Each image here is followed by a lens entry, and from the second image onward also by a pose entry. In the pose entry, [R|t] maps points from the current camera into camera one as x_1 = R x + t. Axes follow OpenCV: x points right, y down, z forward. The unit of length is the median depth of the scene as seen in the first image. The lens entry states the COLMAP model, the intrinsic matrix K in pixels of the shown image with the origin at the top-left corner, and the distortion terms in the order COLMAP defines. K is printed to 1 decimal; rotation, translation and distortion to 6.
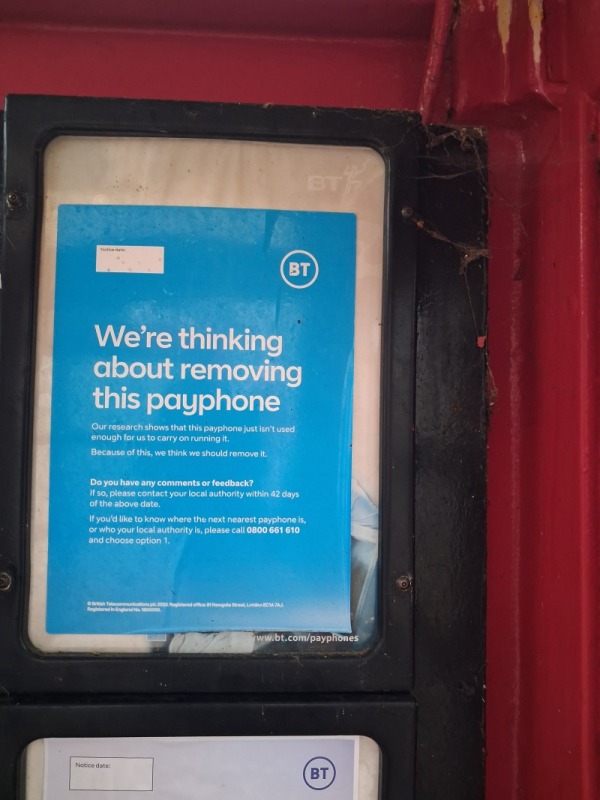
lens RADIAL K [[635.4, 0, 300.0], [0, 635.4, 400.0], [0, 0, 1]] dist [0.000763, -0.010022]
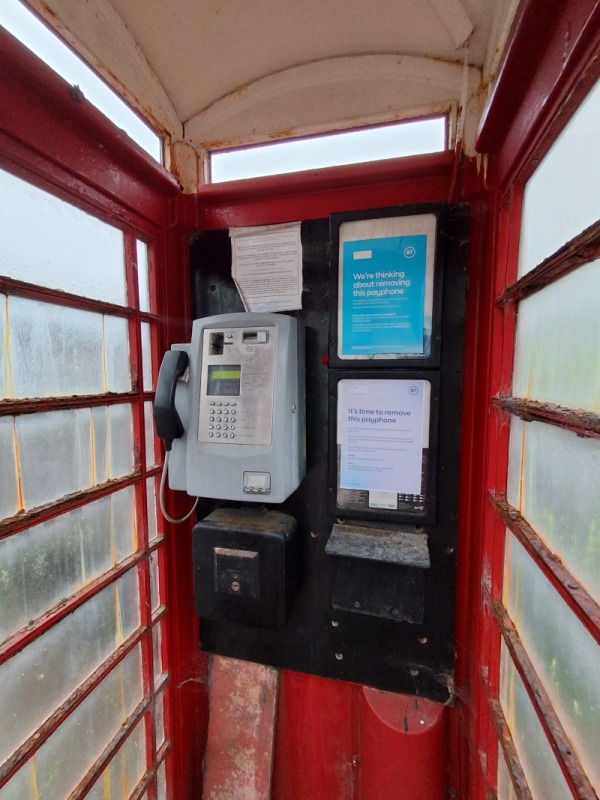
lens RADIAL K [[366.9, 0, 300.1], [0, 366.9, 403.6], [0, 0, 1]] dist [-0.002557, -0.000068]
pose [[0.948972, 0.013050, -0.315091, 0.077971], [0.023877, 0.993302, 0.113051, 0.398248], [0.314456, -0.114805, 0.942304, -1.263169]]
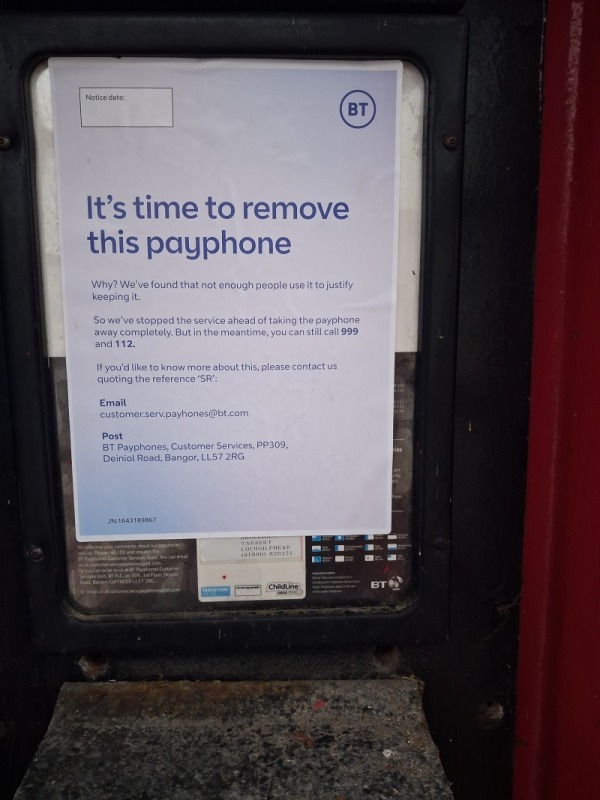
lens RADIAL K [[632.1, 0, 300.0], [0, 632.1, 400.0], [0, 0, 1]] dist [0.001685, -0.013377]
pose [[0.999577, -0.021297, -0.019786, -0.041006], [0.024789, 0.979998, 0.197459, 0.802259], [0.015184, -0.197866, 0.980111, 0.041807]]
